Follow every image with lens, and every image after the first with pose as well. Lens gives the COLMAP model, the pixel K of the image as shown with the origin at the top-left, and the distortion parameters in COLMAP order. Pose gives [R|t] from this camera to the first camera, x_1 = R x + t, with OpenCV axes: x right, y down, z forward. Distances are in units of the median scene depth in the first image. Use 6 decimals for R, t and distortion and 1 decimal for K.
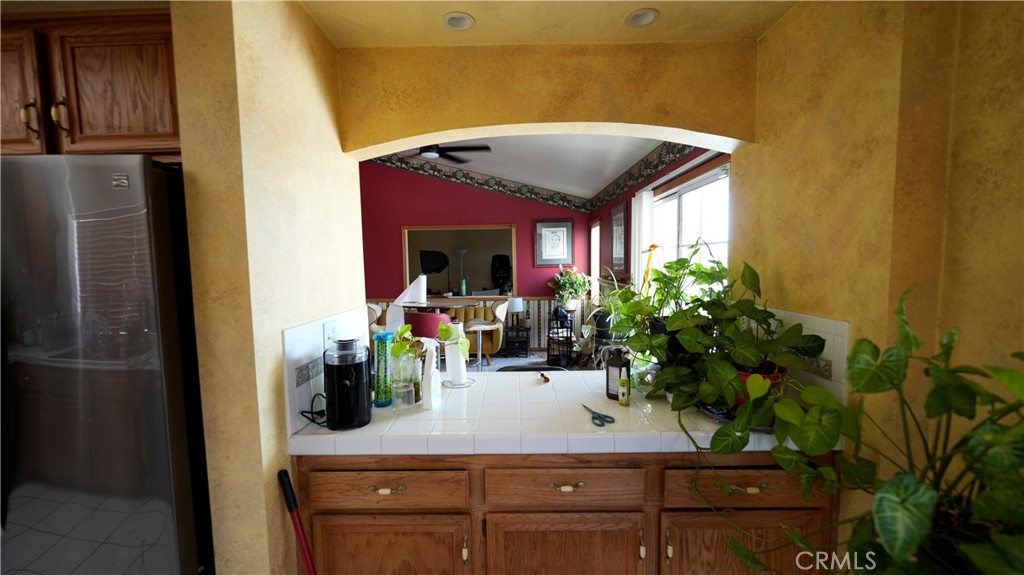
lens RADIAL K [[411.0, 0, 510.8], [0, 411.0, 288.6], [0, 0, 1]] dist [-0.000275, 0.000618]
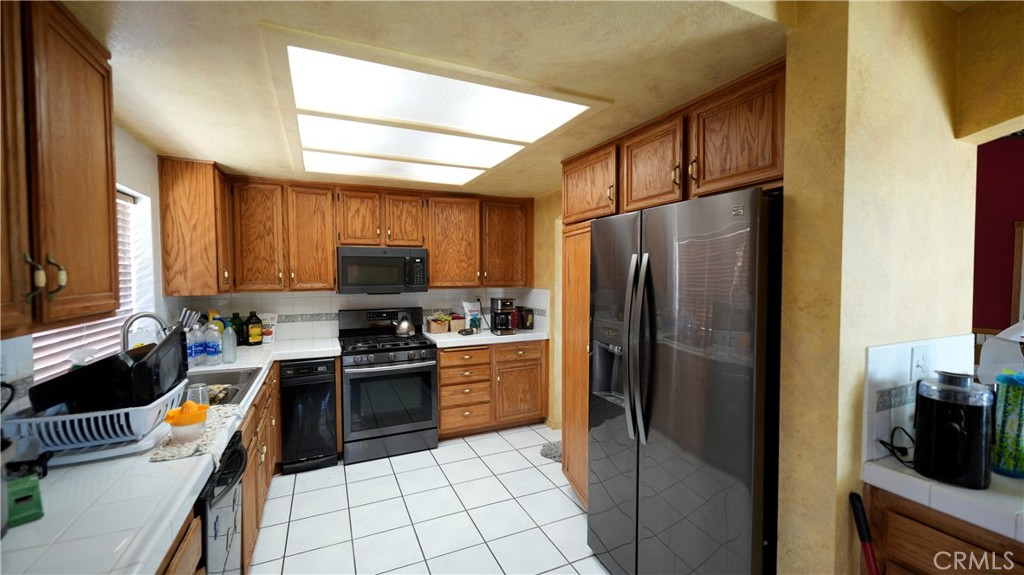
lens RADIAL K [[411.0, 0, 510.5], [0, 411.0, 289.6], [0, 0, 1]] dist [-0.000275, 0.000618]
pose [[0.423795, 0.047682, -0.904502, -0.055309], [-0.071015, 0.997289, 0.019300, 0.009825], [0.902970, 0.056054, 0.426032, -0.154382]]
